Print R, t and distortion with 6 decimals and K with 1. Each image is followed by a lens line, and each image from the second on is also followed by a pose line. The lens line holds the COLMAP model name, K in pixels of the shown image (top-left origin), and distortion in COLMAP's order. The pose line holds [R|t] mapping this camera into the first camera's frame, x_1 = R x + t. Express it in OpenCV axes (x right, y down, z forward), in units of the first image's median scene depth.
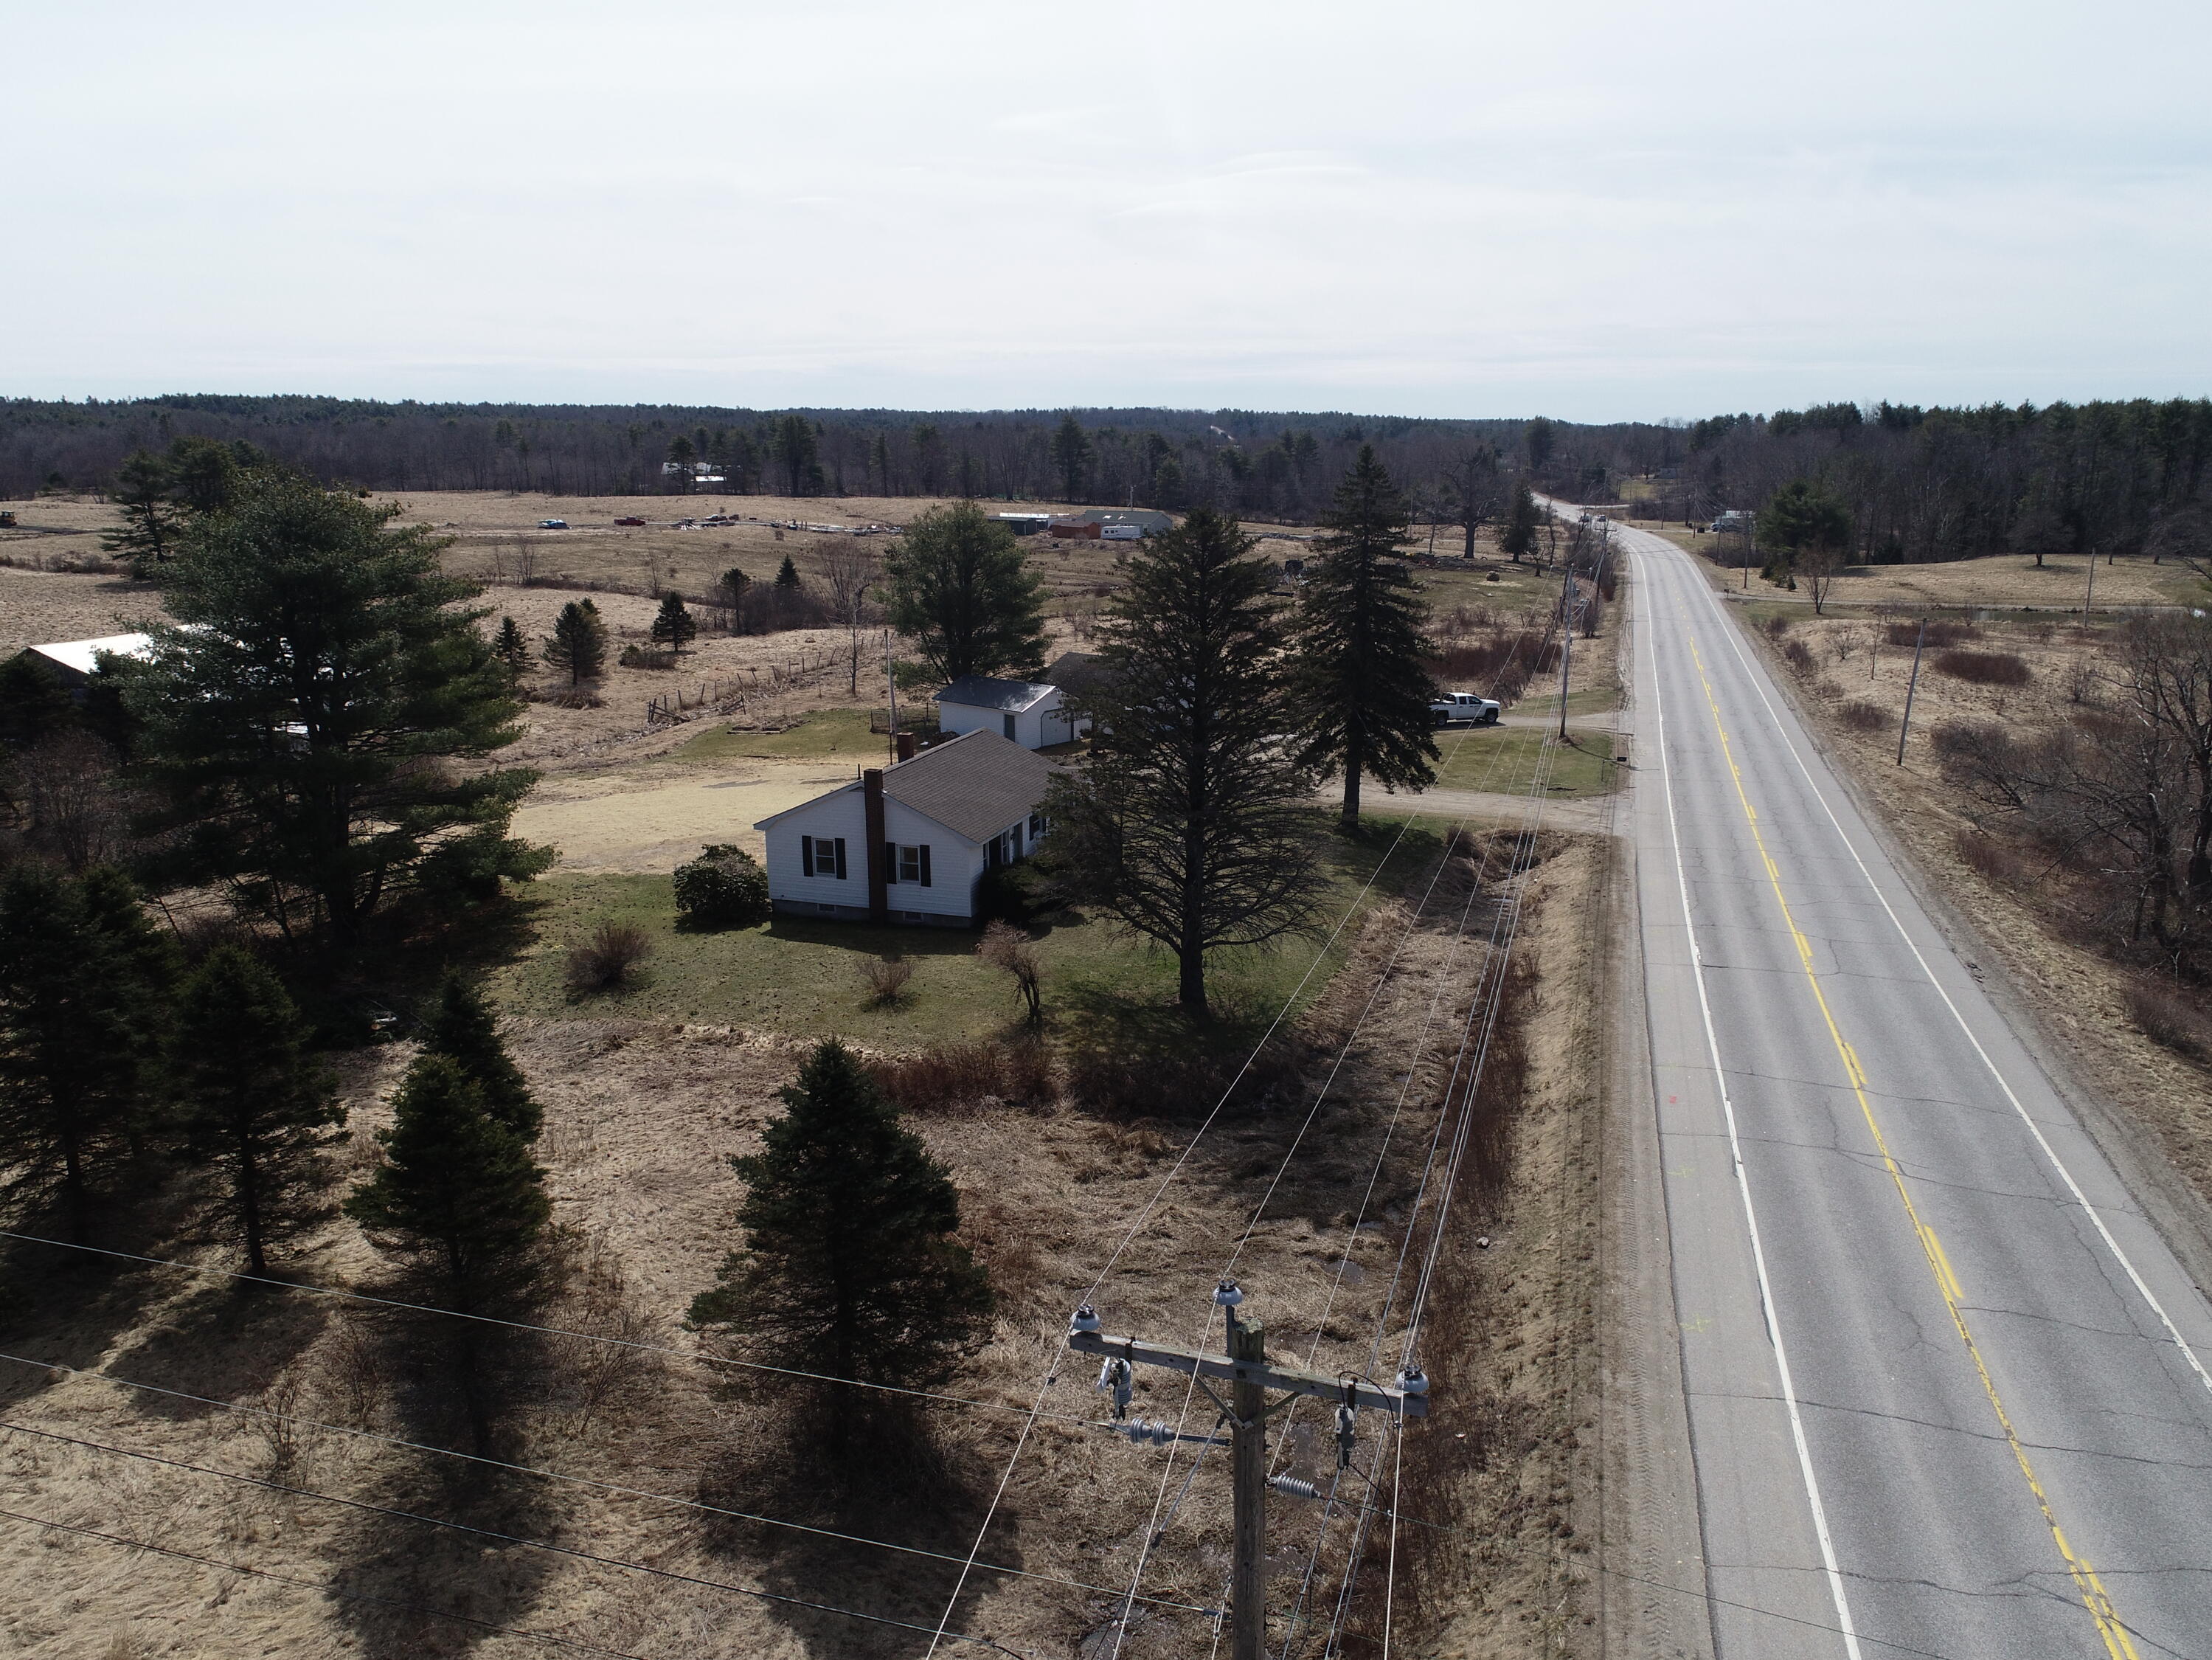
lens RADIAL K [[1667.7, 0, 1106.0], [0, 1667.7, 830.0], [0, 0, 1]] dist [-0.001011, -0.000579]
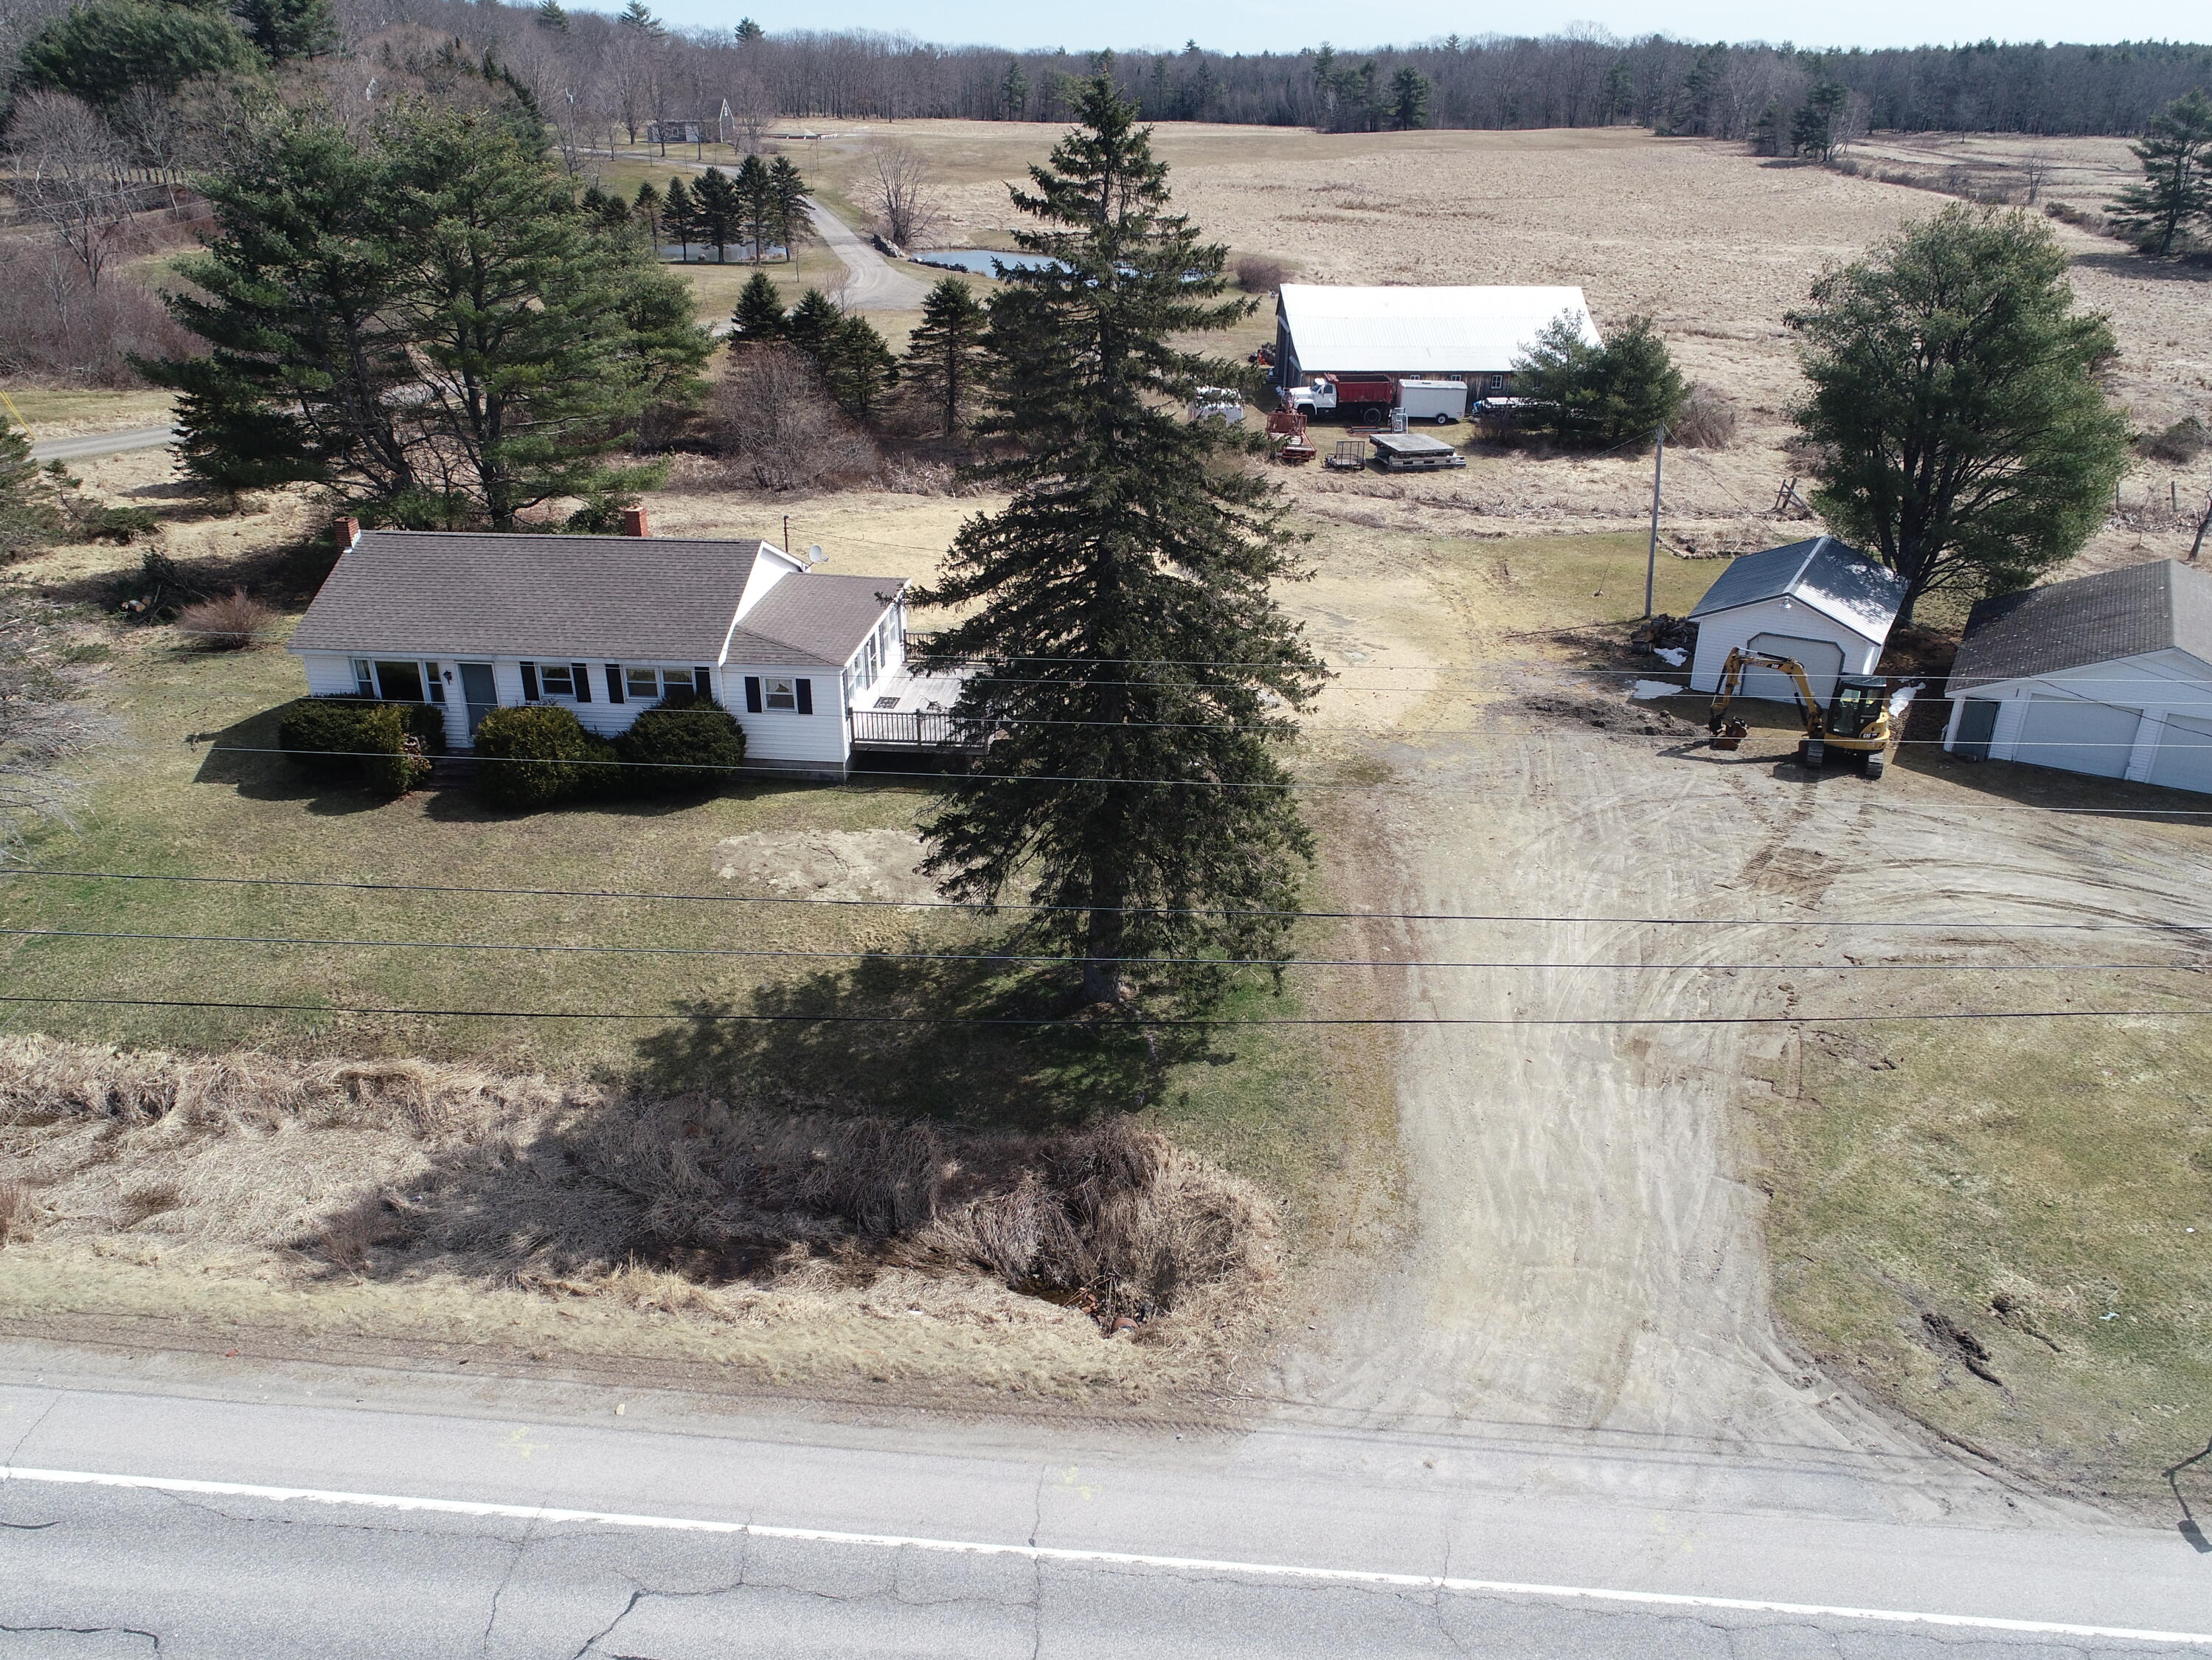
lens RADIAL K [[1667.7, 0, 1106.0], [0, 1667.7, 830.0], [0, 0, 1]] dist [-0.001011, -0.000579]
pose [[0.220997, 0.405907, -0.886792, 0.132924], [-0.228274, 0.905545, 0.357603, -0.050469], [0.948183, 0.123402, 0.292781, 0.215315]]
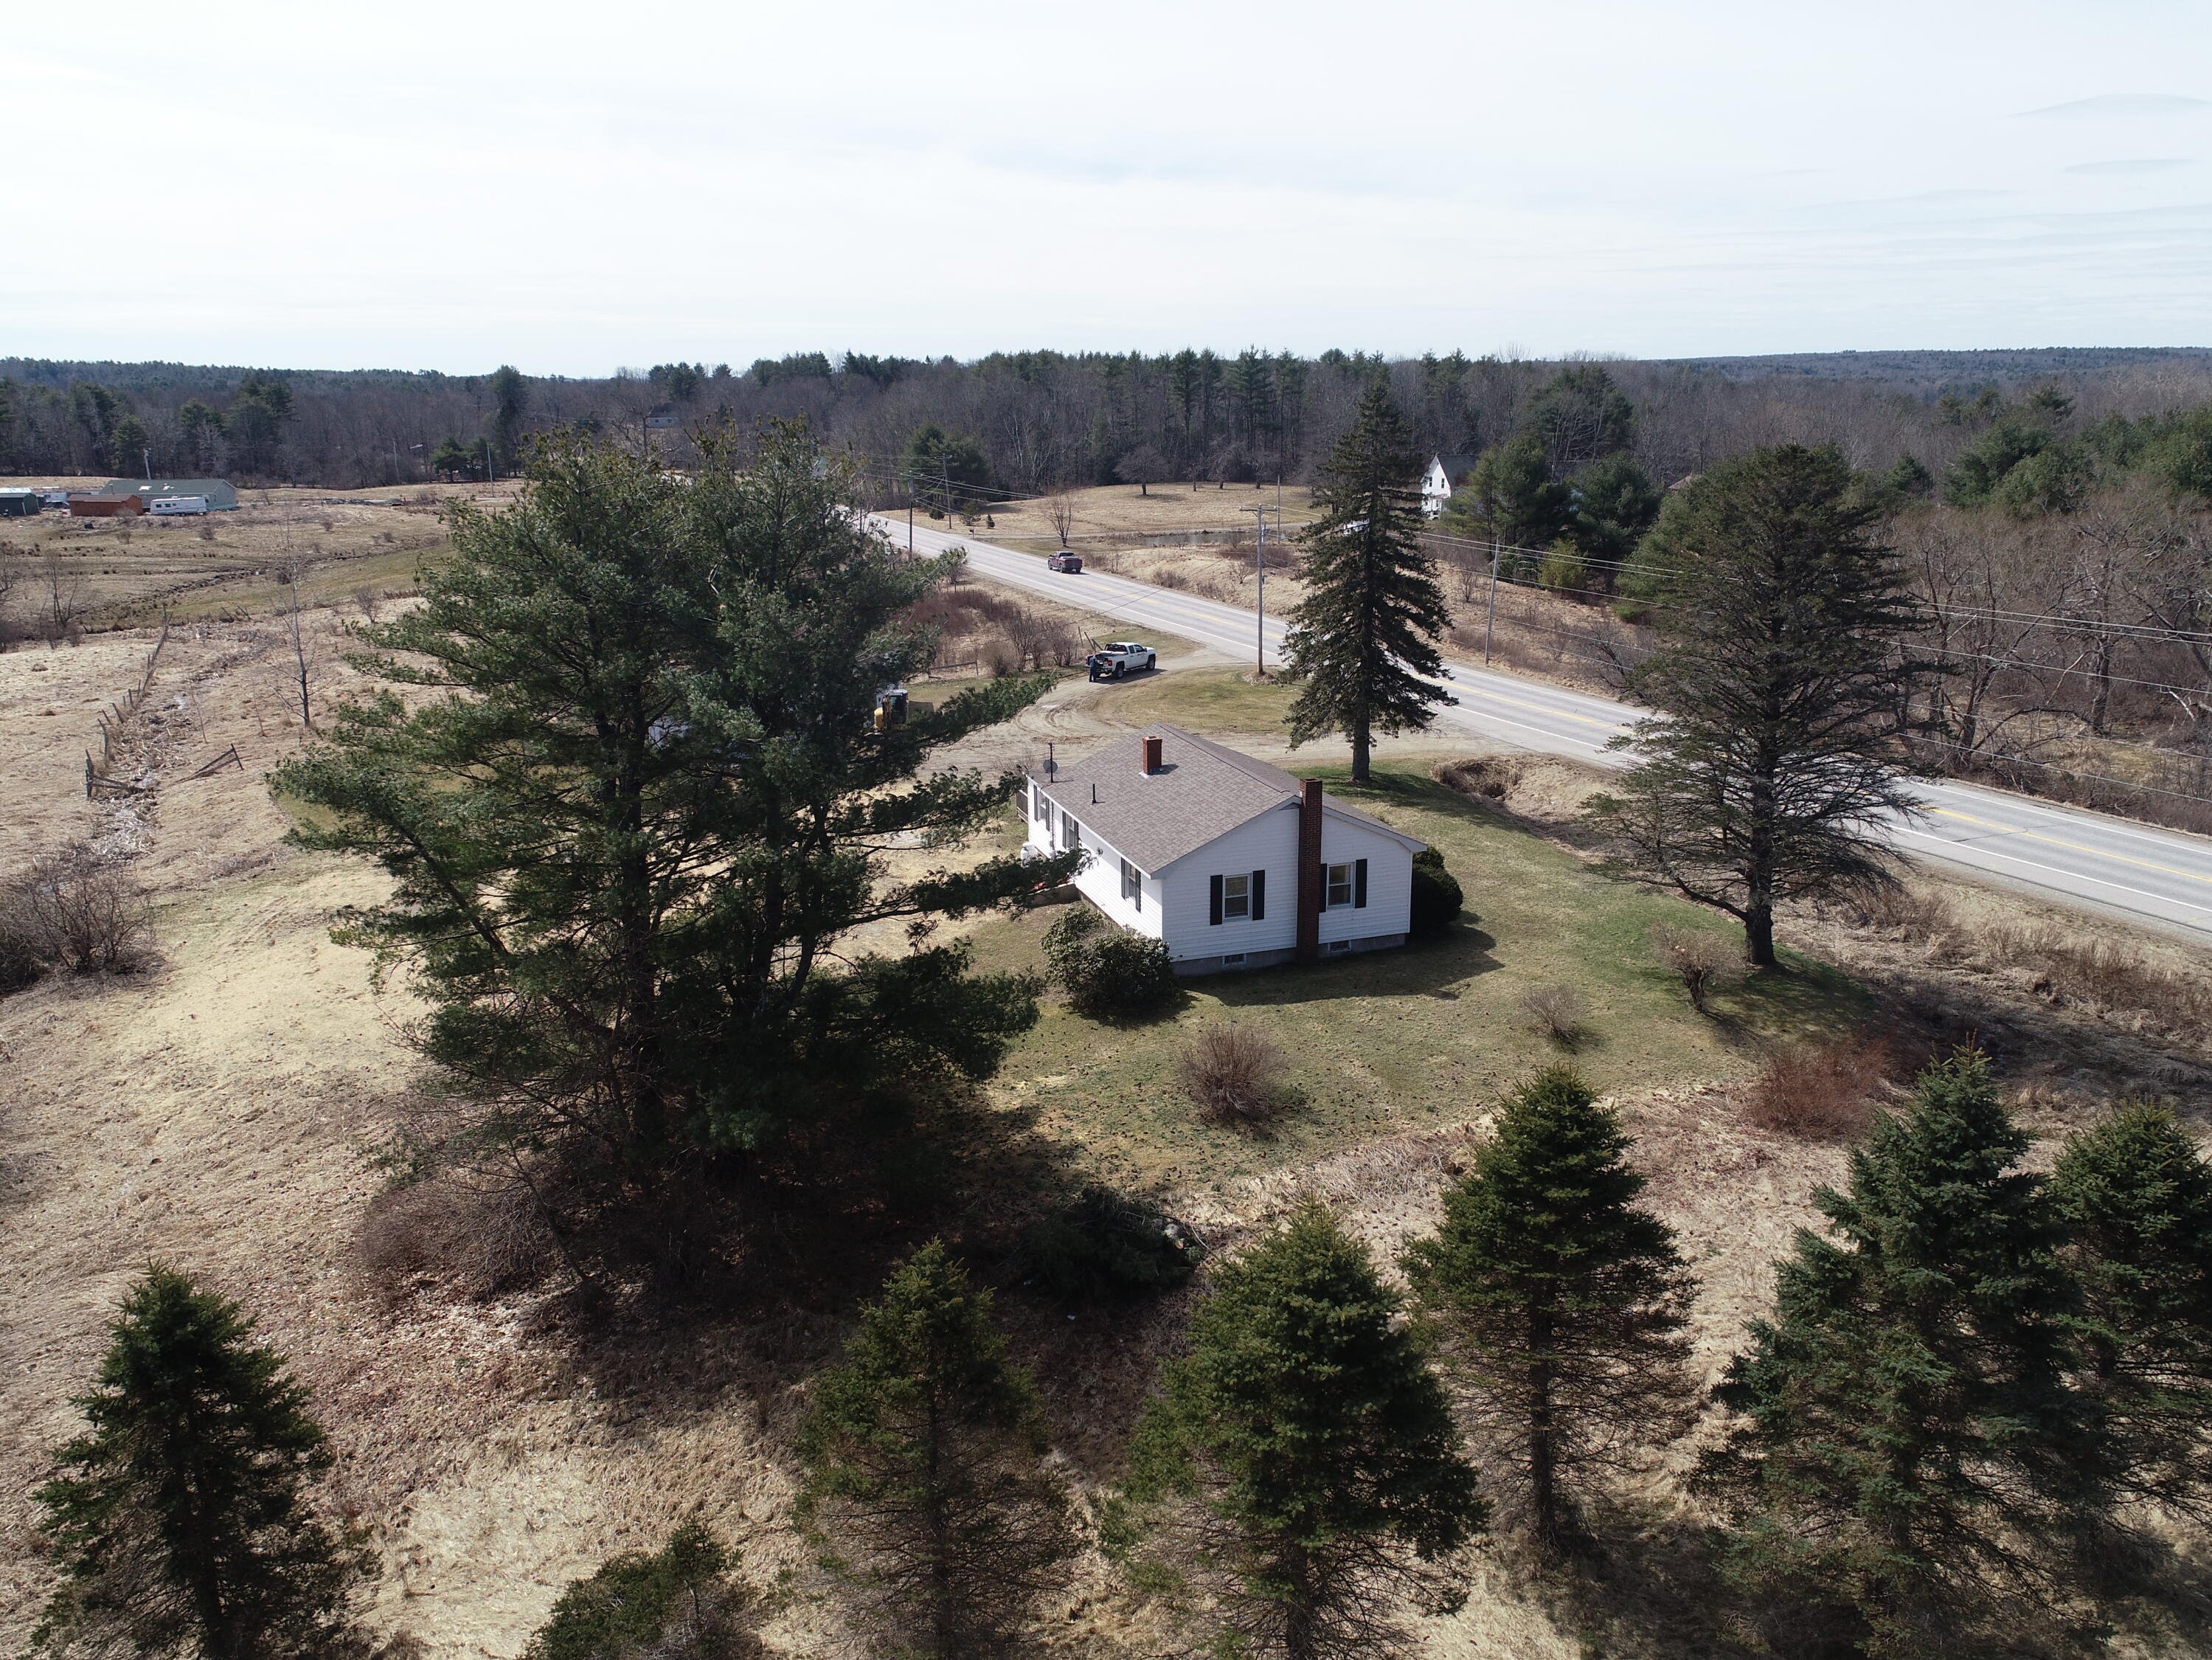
lens RADIAL K [[1667.7, 0, 1106.0], [0, 1667.7, 830.0], [0, 0, 1]] dist [-0.001011, -0.000579]
pose [[0.797083, -0.161145, 0.581972, -0.136783], [0.145002, 0.986616, 0.074591, -0.017029], [-0.586202, 0.024931, 0.809781, 0.076538]]
